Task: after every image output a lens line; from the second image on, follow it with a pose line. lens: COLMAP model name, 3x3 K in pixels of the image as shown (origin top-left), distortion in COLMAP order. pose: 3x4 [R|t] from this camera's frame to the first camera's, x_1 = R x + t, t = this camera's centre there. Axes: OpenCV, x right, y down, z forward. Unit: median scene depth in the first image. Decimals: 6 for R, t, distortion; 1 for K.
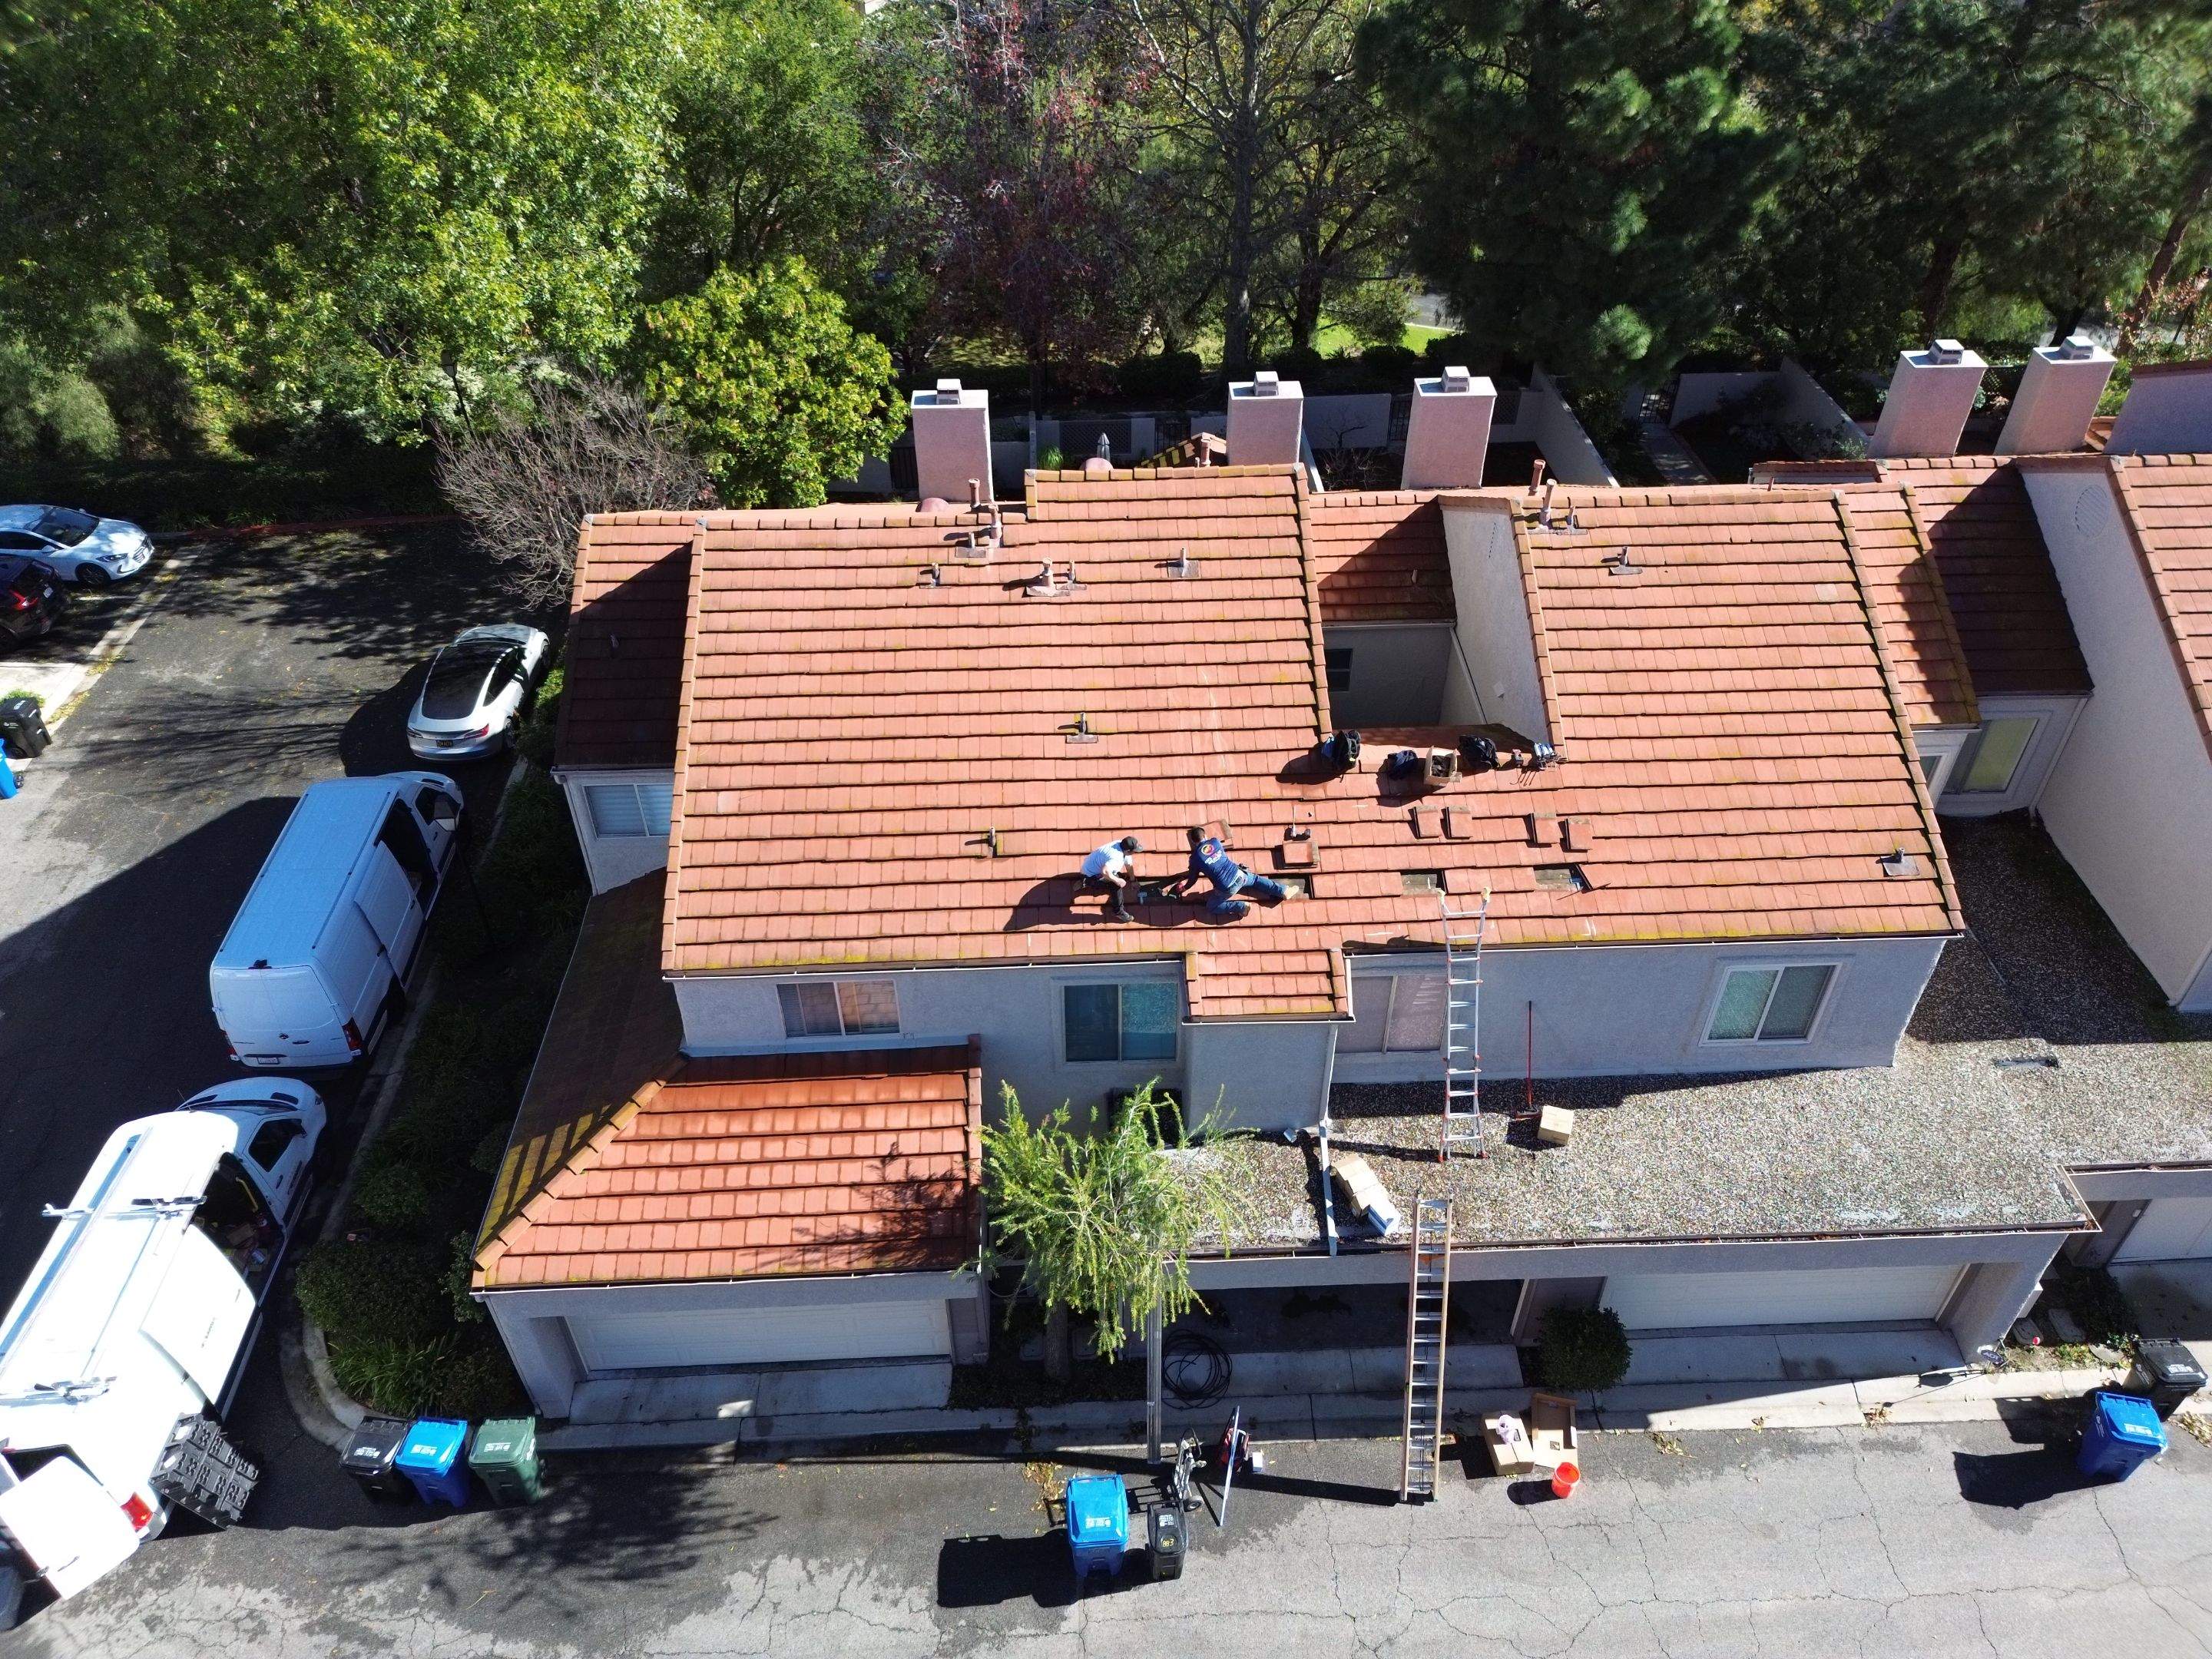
lens RADIAL K [[1555.2, 0, 1112.1], [0, 1555.2, 826.9], [0, 0, 1]] dist [0.061681, -0.059030]
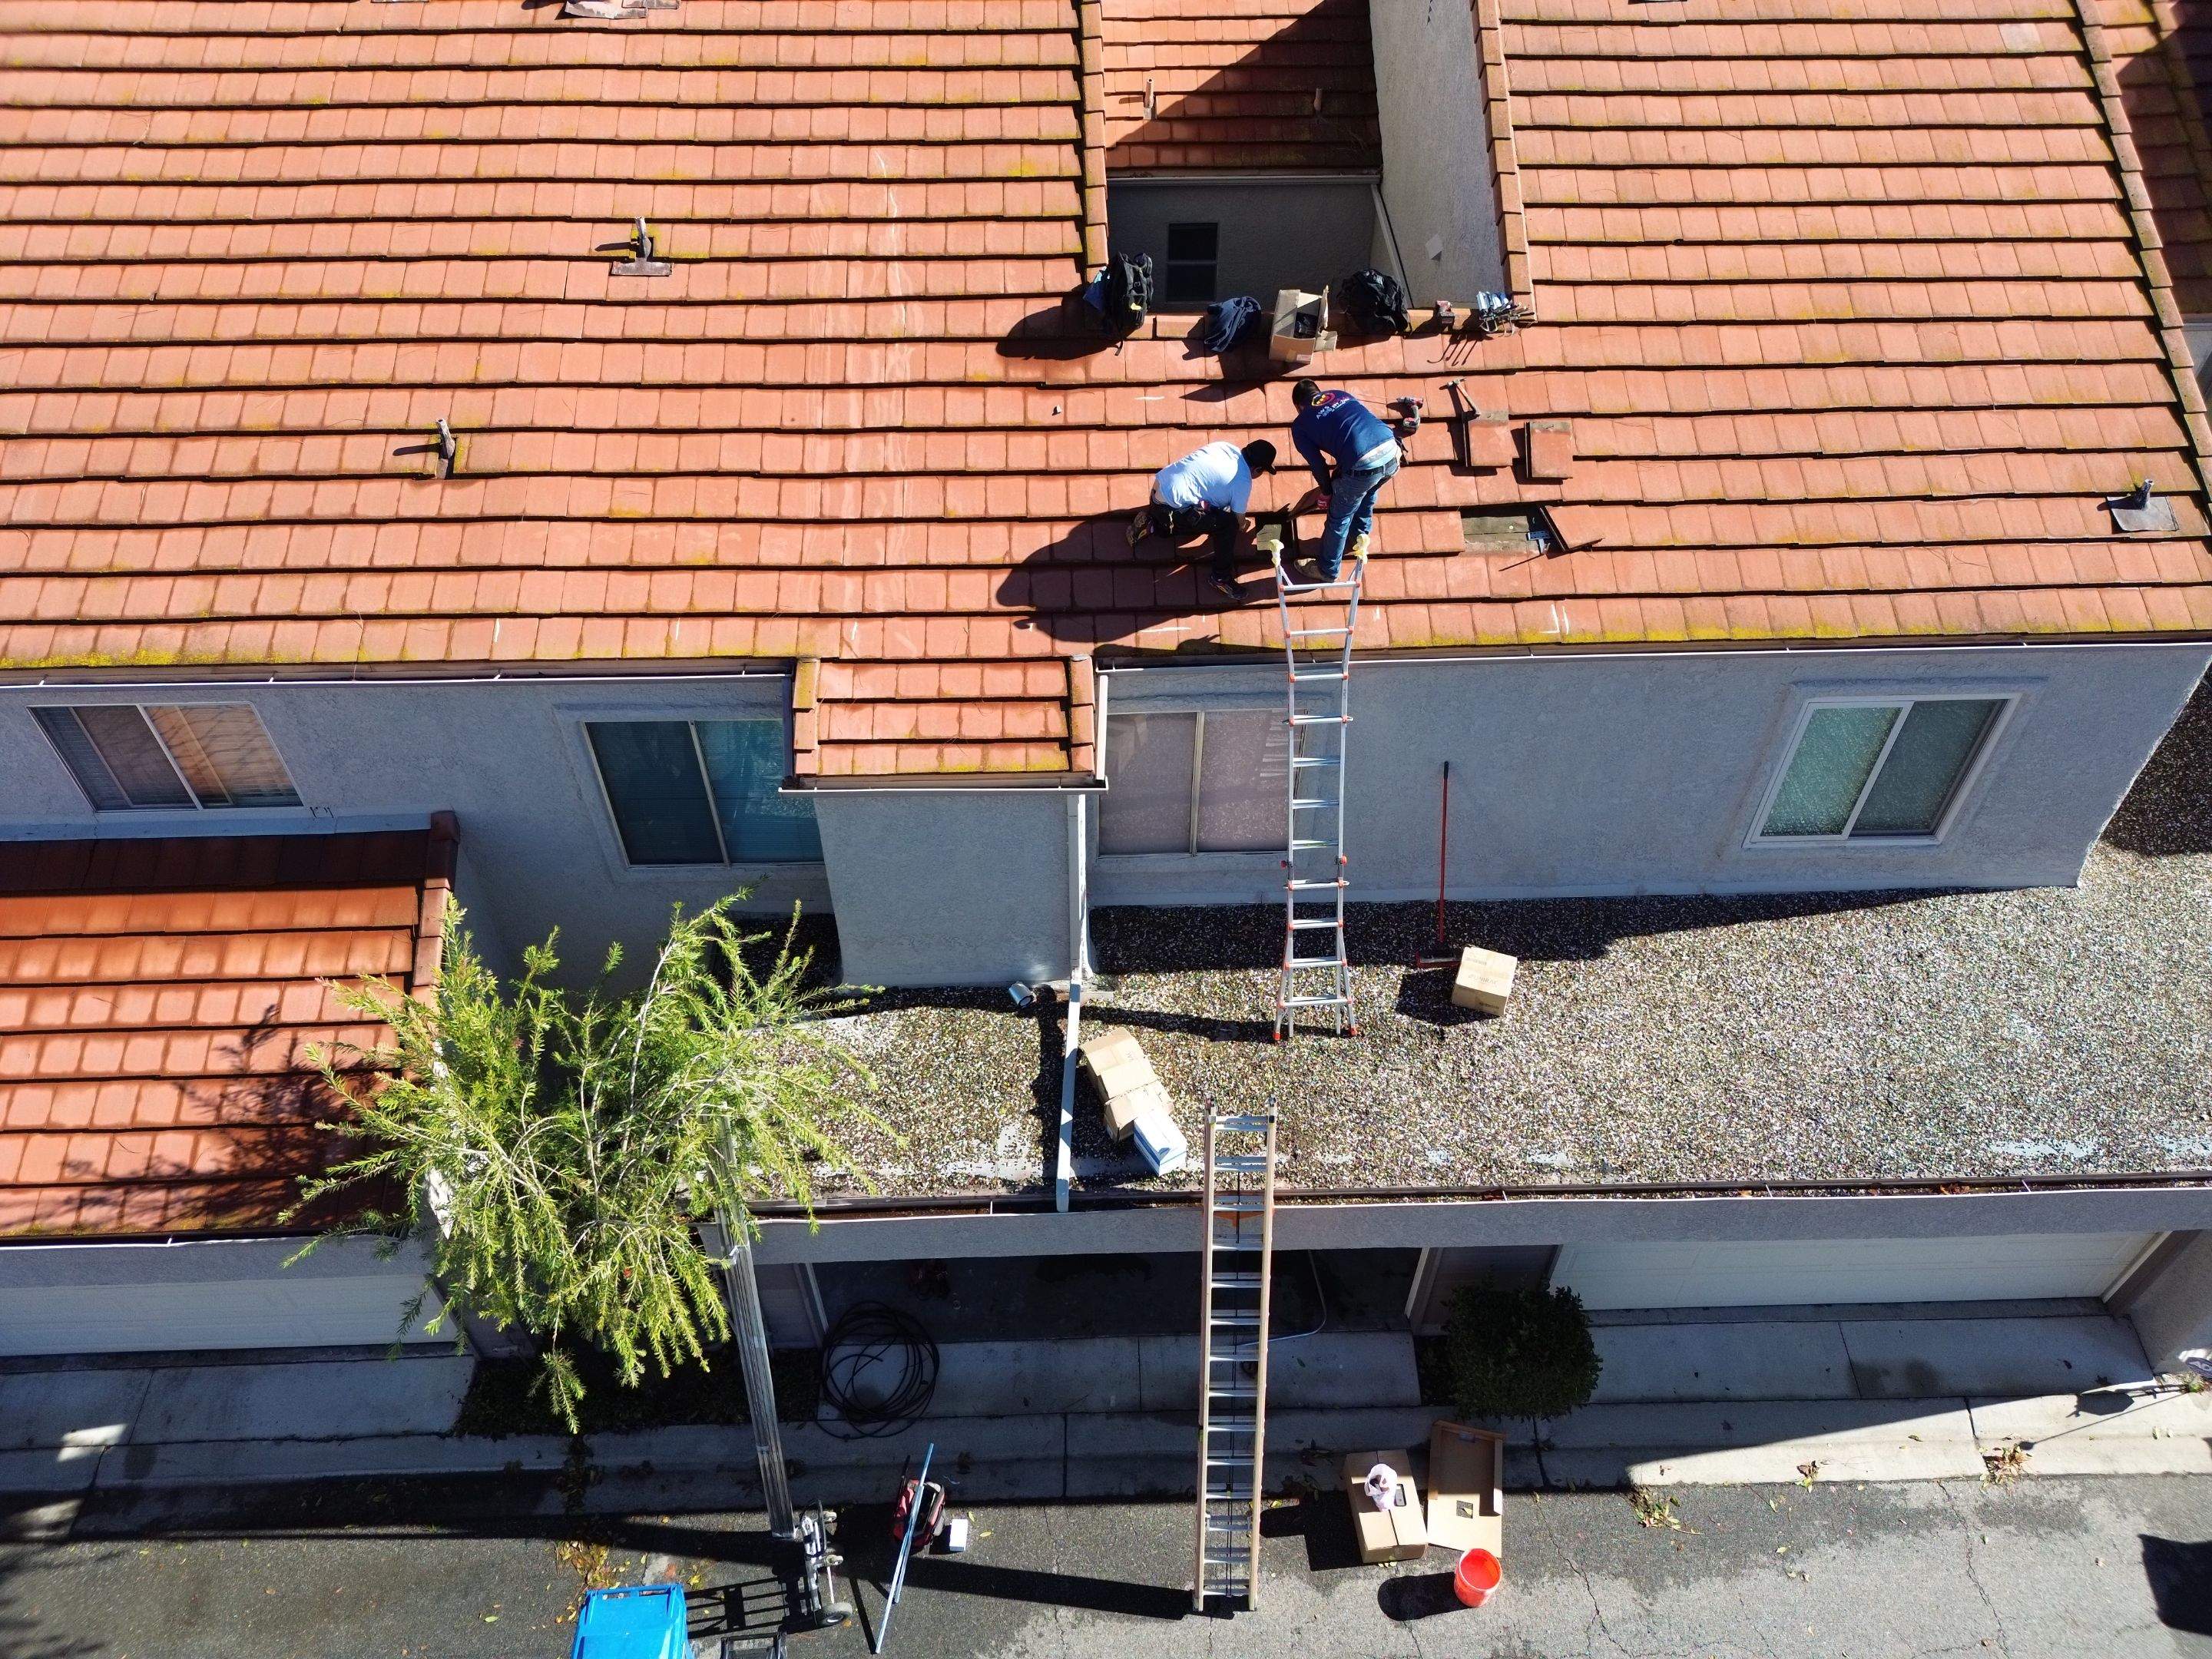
lens RADIAL K [[1555.2, 0, 1112.1], [0, 1555.2, 826.9], [0, 0, 1]] dist [0.061681, -0.059030]
pose [[0.999918, 0.012153, -0.003983, 0.151738], [-0.011661, 0.994269, 0.106271, 0.077302], [0.005252, -0.106216, 0.994329, 0.448026]]
